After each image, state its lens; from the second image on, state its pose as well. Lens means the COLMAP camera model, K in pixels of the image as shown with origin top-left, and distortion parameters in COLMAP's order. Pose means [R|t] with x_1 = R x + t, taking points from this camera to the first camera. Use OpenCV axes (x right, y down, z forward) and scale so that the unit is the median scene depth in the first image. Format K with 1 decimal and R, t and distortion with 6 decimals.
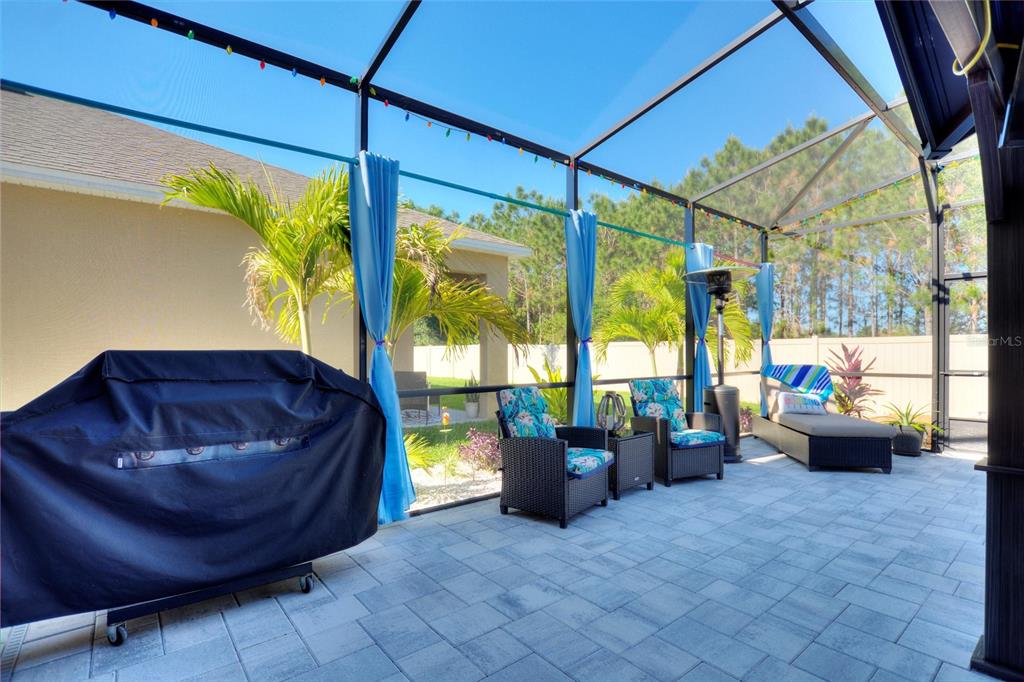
lens RADIAL K [[489.5, 0, 505.3], [0, 489.5, 356.9], [0, 0, 1]] dist [0.017415, -0.003482]
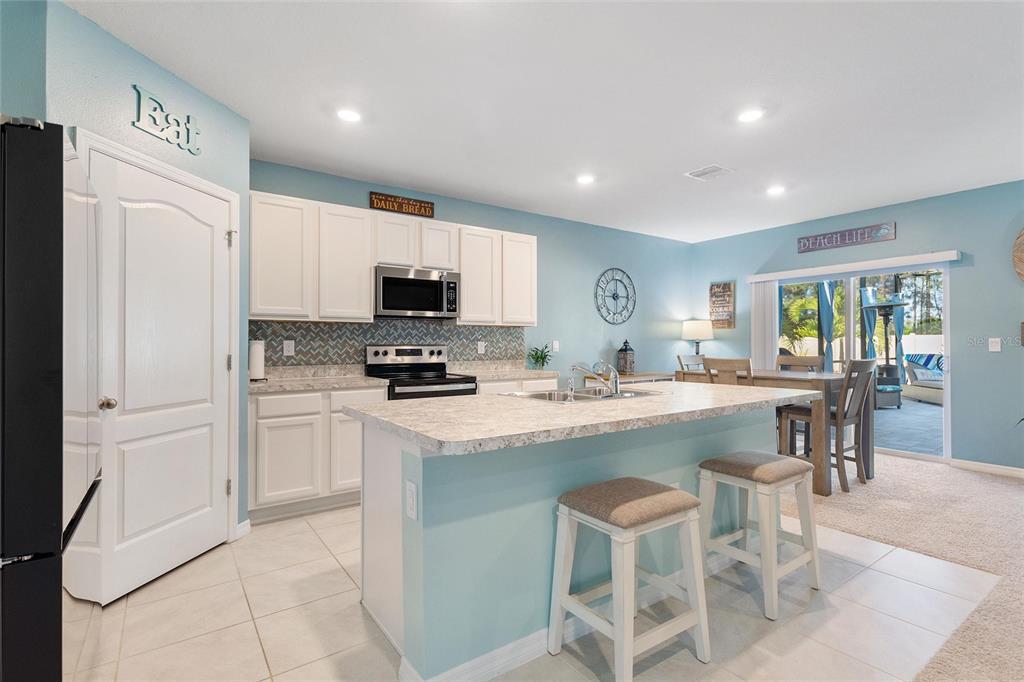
lens RADIAL K [[489.5, 0, 503.4], [0, 489.5, 340.5], [0, 0, 1]] dist [0.017415, -0.003482]
pose [[0.998026, -0.000984, -0.062789, -1.474037], [0.000117, 0.999905, -0.013816, -0.012293], [0.062797, 0.013781, 0.997931, -1.594793]]
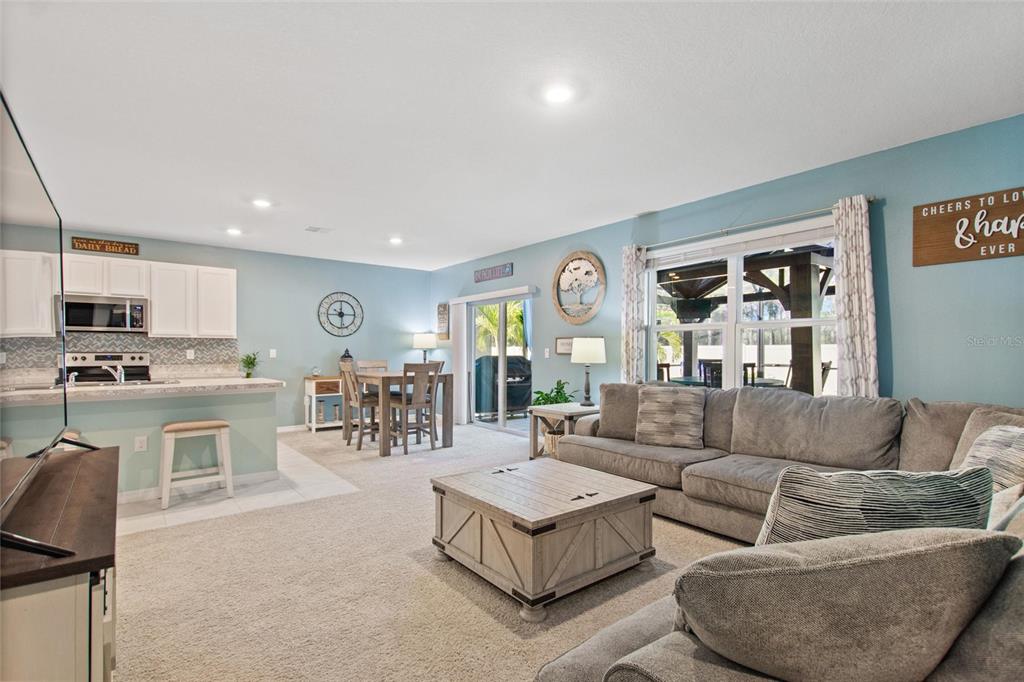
lens RADIAL K [[489.5, 0, 519.7], [0, 489.5, 352.3], [0, 0, 1]] dist [0.017415, -0.003482]
pose [[0.999994, 0.002806, 0.002208, -0.336152], [-0.002798, 0.999989, -0.003667, -0.016559], [-0.002218, 0.003661, 0.999991, -2.067116]]
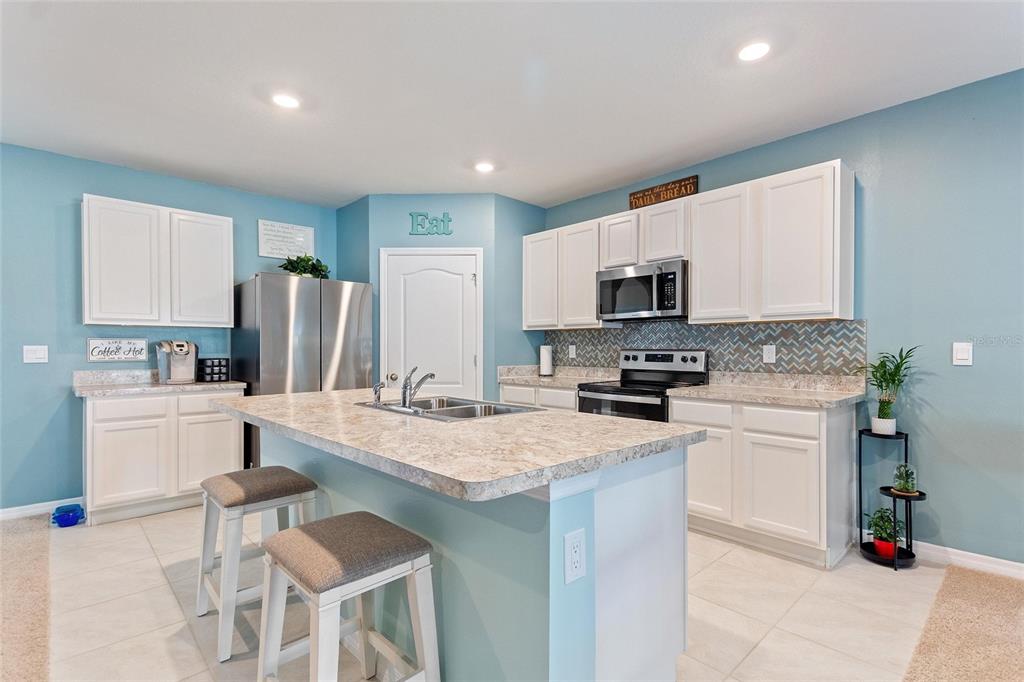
lens RADIAL K [[489.5, 0, 513.6], [0, 489.5, 350.3], [0, 0, 1]] dist [0.017415, -0.003482]
pose [[0.077368, 0.005215, -0.996989, -0.653528], [-0.007097, 0.999964, 0.004680, -0.020078], [0.996977, 0.006714, 0.077402, -0.724218]]
